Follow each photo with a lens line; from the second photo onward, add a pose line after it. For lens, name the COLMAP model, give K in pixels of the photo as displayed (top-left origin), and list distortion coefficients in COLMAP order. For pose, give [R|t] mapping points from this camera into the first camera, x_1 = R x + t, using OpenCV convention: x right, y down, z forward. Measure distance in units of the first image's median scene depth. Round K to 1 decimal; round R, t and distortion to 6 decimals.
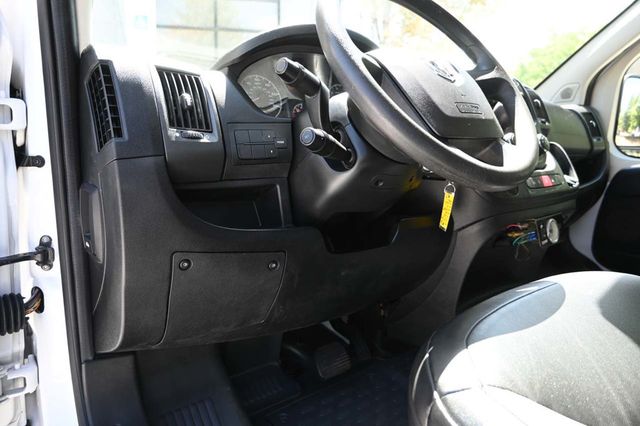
lens RADIAL K [[434.8, 0, 320.0], [0, 434.8, 213.0], [0, 0, 1]] dist [-0.003399, 0.001651]
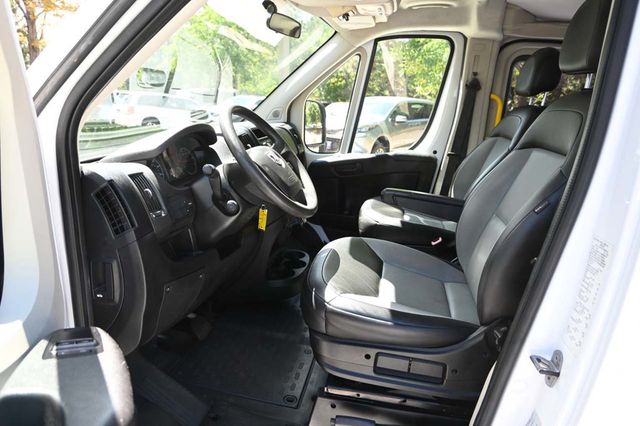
lens RADIAL K [[434.8, 0, 320.0], [0, 434.8, 213.0], [0, 0, 1]] dist [-0.003399, 0.001651]
pose [[0.755195, -0.183810, 0.629201, -0.747381], [0.130219, 0.982817, 0.130817, -0.273265], [-0.642435, -0.016858, 0.766154, -0.576091]]
